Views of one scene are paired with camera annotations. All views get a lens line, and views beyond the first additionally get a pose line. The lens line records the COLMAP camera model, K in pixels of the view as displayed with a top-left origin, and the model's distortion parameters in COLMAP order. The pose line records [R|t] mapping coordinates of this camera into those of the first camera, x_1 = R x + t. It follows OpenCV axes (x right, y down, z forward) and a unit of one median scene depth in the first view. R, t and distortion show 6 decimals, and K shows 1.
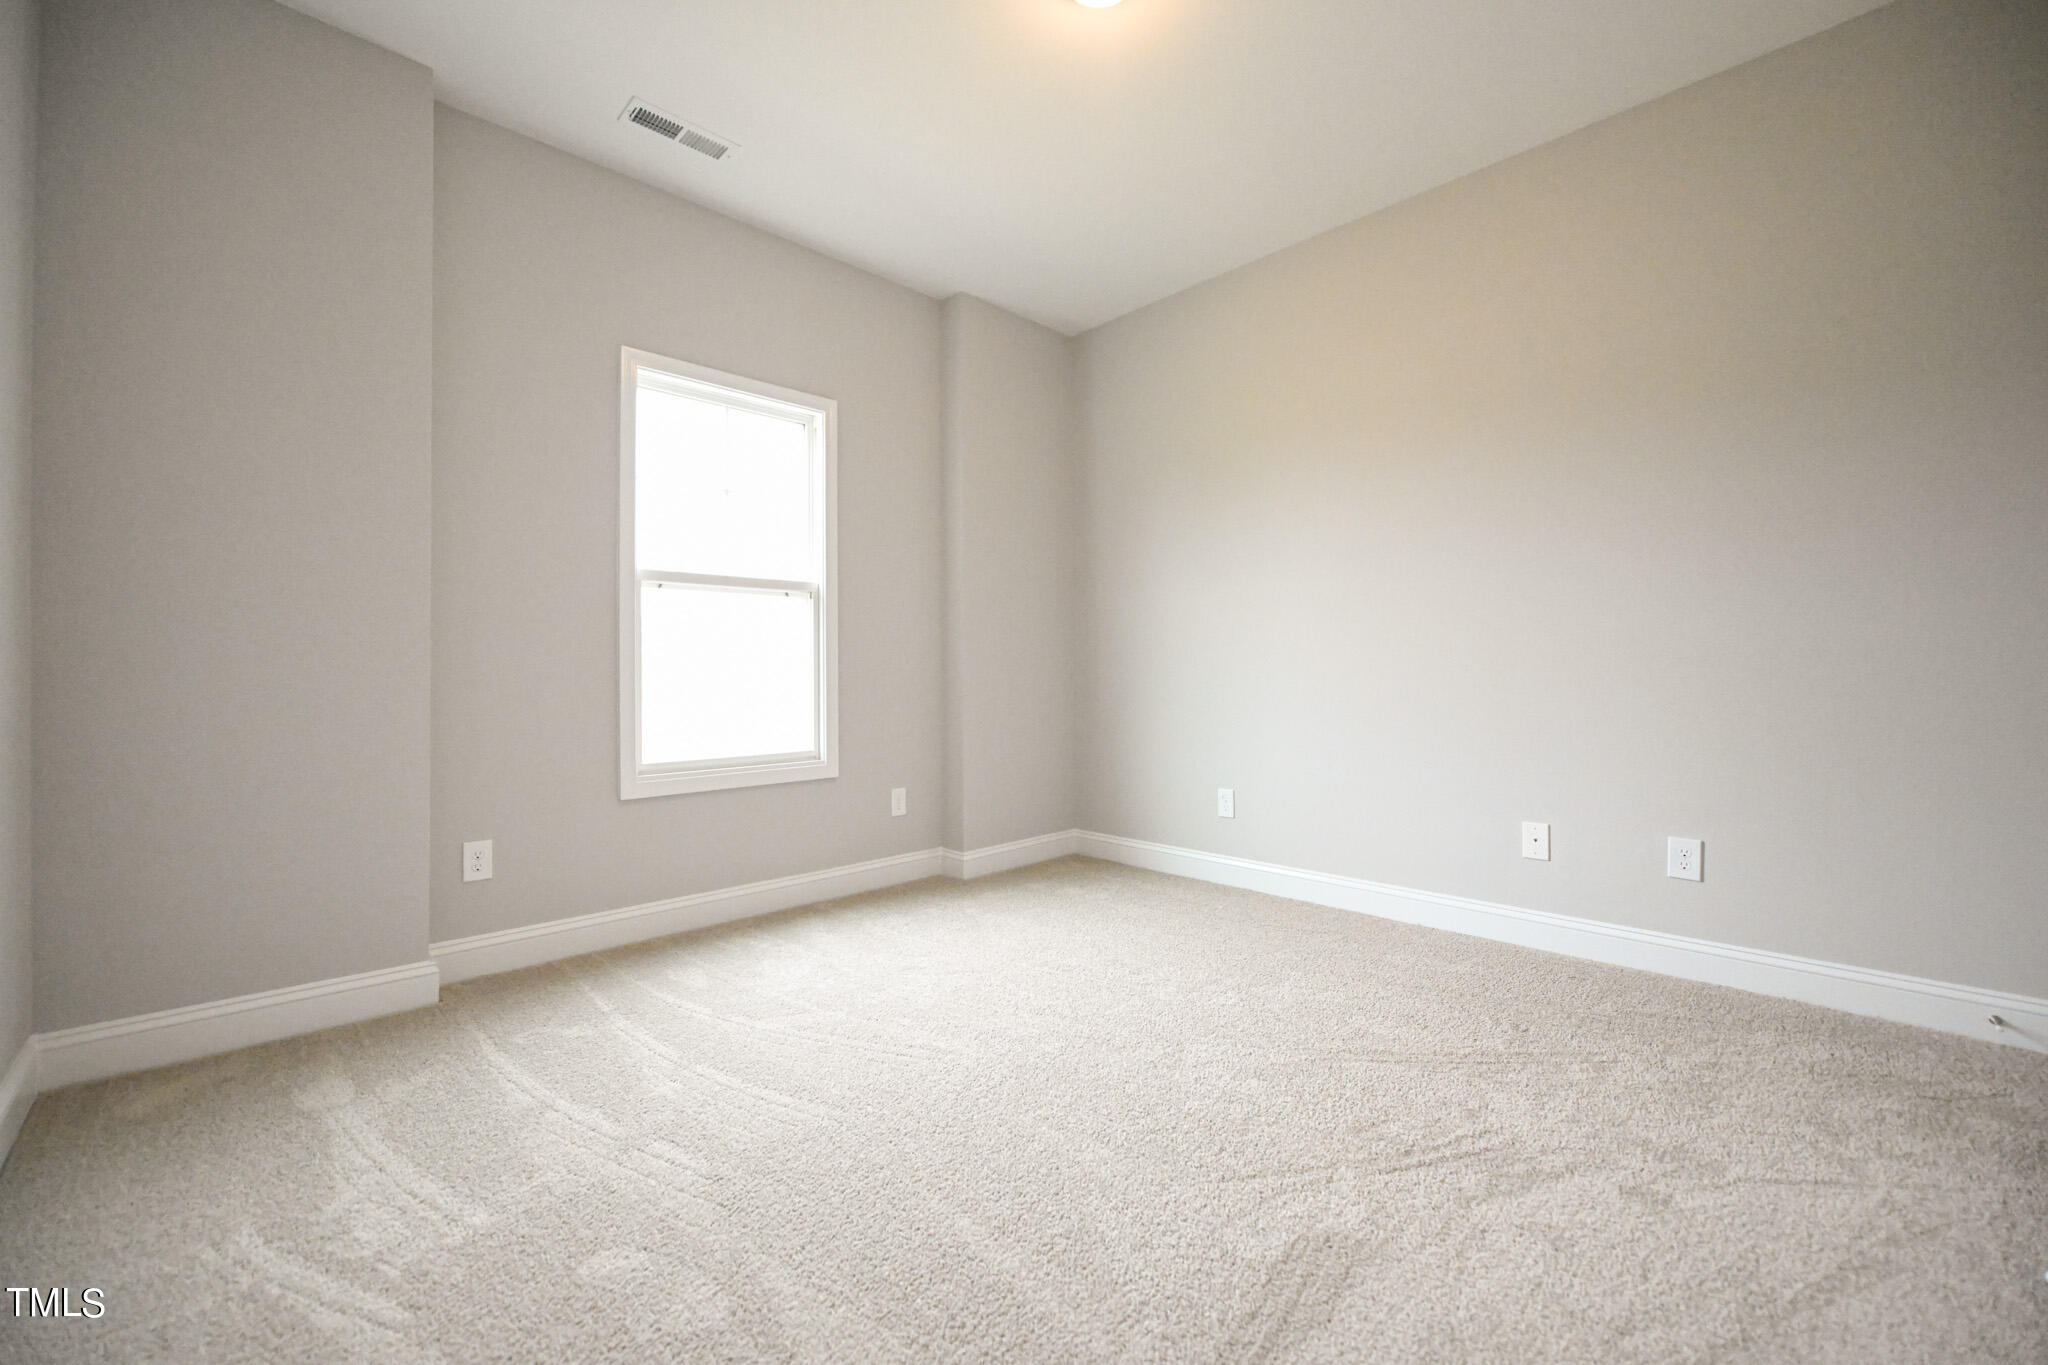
lens RADIAL K [[813.6, 0, 1037.5], [0, 813.6, 668.3], [0, 0, 1]] dist [-0.007715, 0.000652]
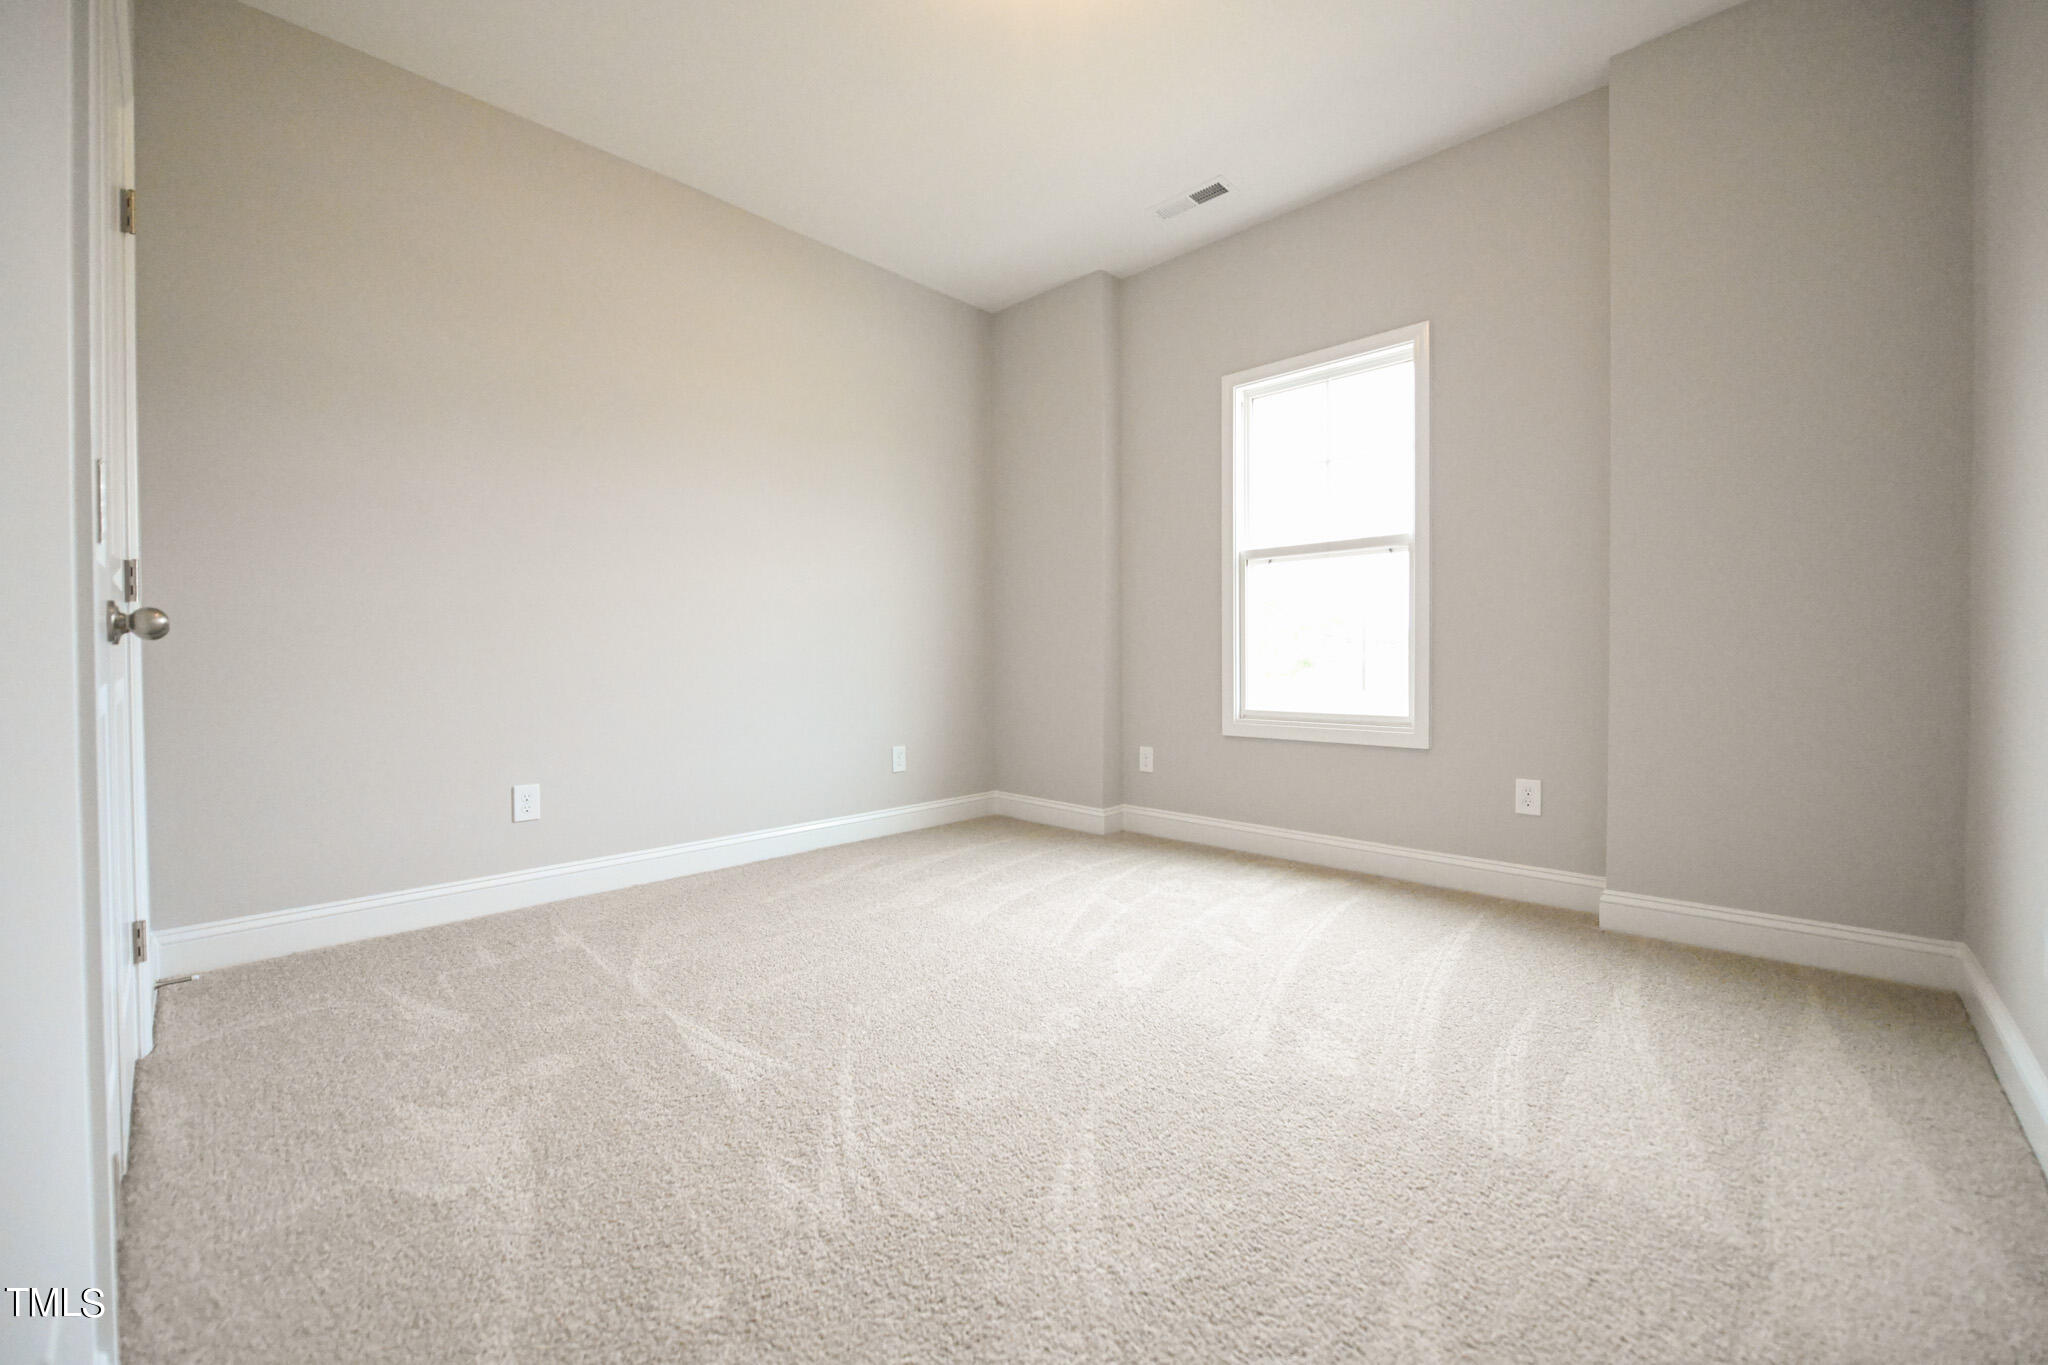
lens RADIAL K [[813.6, 0, 1039.2], [0, 813.6, 675.2], [0, 0, 1]] dist [-0.007715, 0.000652]
pose [[0.038616, 0.020138, -0.999051, 0.697039], [0.009010, 0.999749, 0.020500, 0.035714], [0.999213, -0.009793, 0.038425, 0.612246]]
